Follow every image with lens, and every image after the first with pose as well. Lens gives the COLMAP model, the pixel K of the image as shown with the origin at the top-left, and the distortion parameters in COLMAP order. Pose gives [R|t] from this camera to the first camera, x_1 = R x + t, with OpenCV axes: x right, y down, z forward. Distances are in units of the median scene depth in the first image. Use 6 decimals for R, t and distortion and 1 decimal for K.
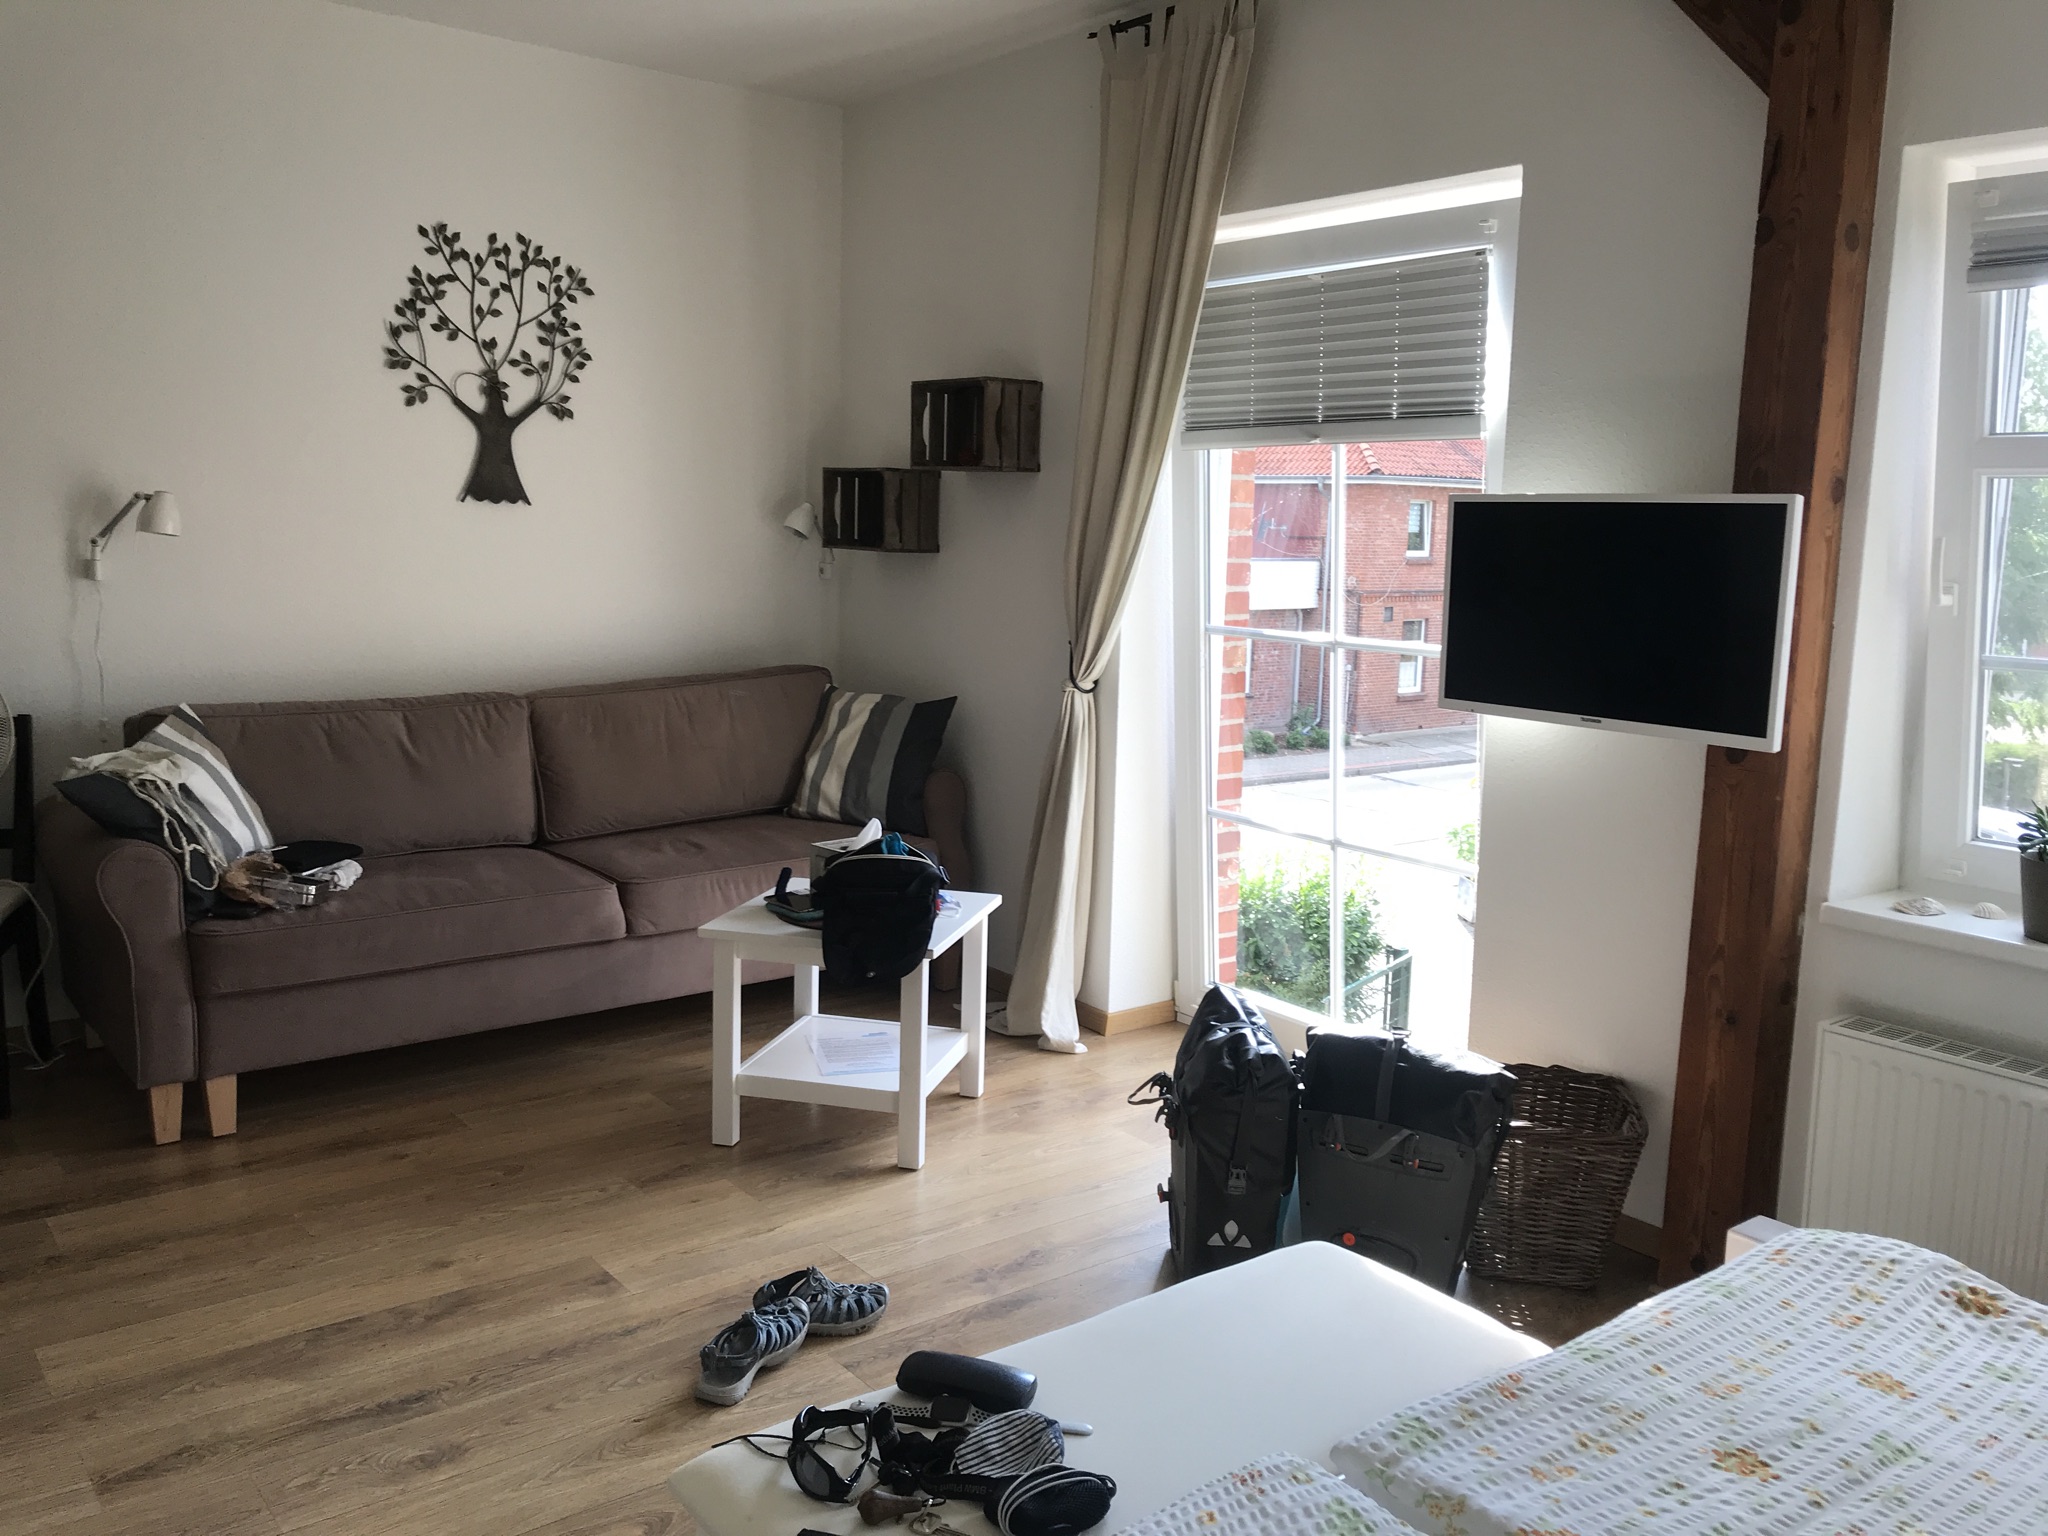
lens RADIAL K [[1692.7, 0, 1022.3], [0, 1692.7, 759.0], [0, 0, 1]] dist [0.045799, -0.010252]
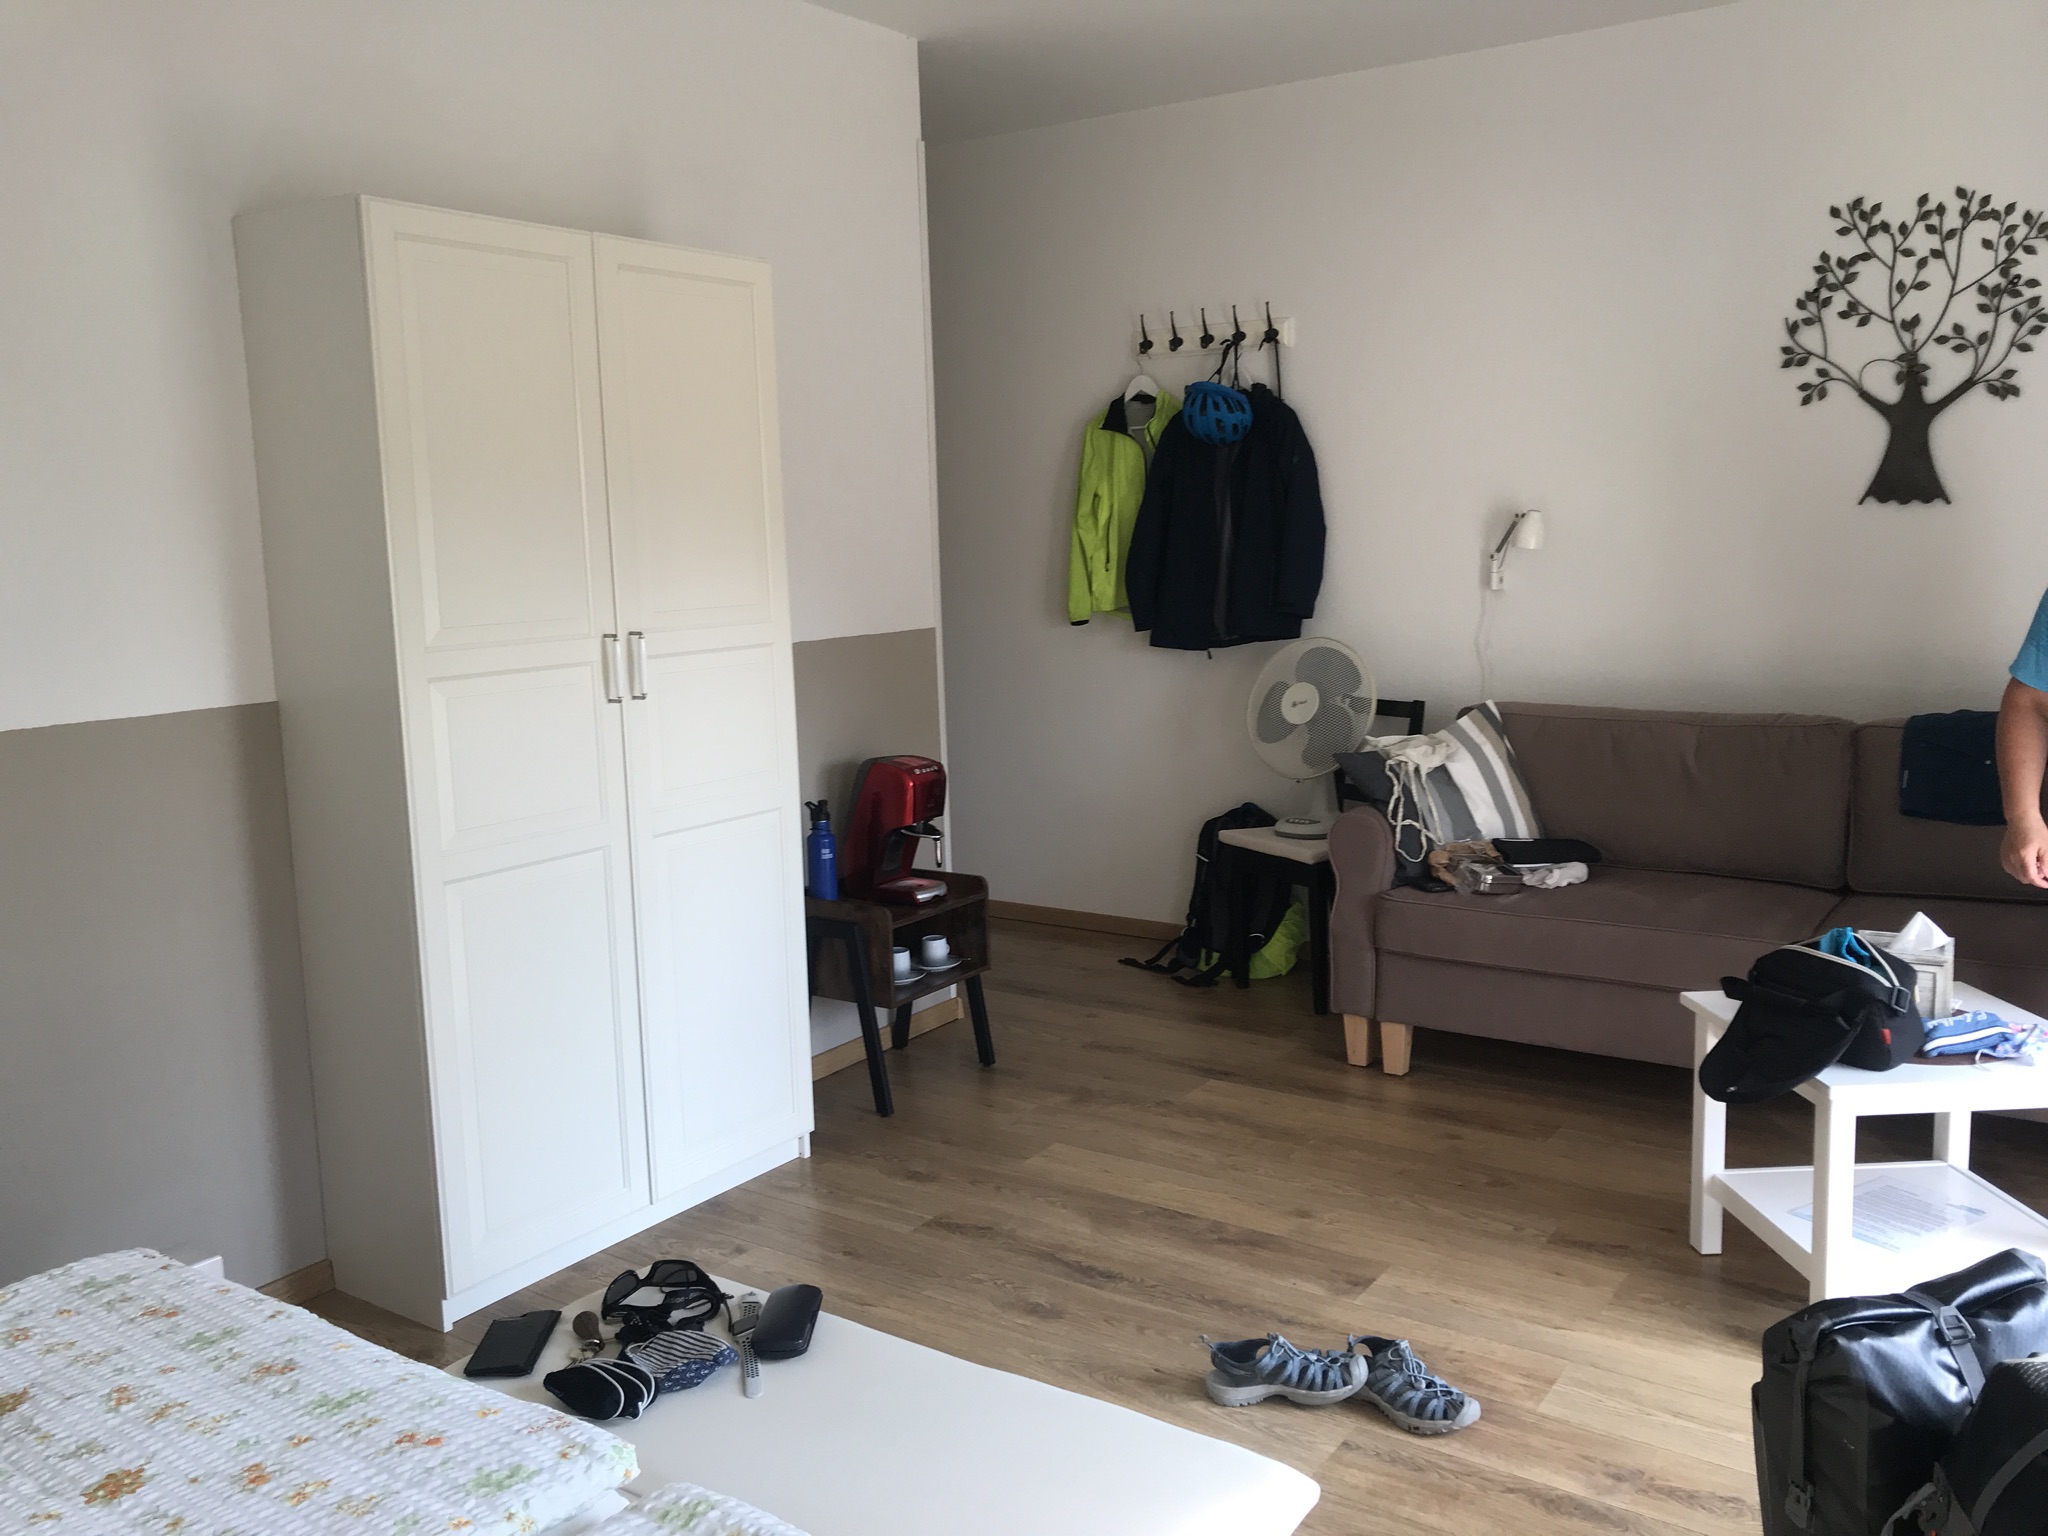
lens RADIAL K [[1692.7, 0, 1023.9], [0, 1692.7, 773.2], [0, 0, 1]] dist [0.045799, -0.010252]
pose [[0.323415, 0.111589, -0.939655, 0.405466], [-0.108721, 0.990828, 0.080246, -0.036035], [0.939991, 0.076207, 0.332580, 0.302127]]
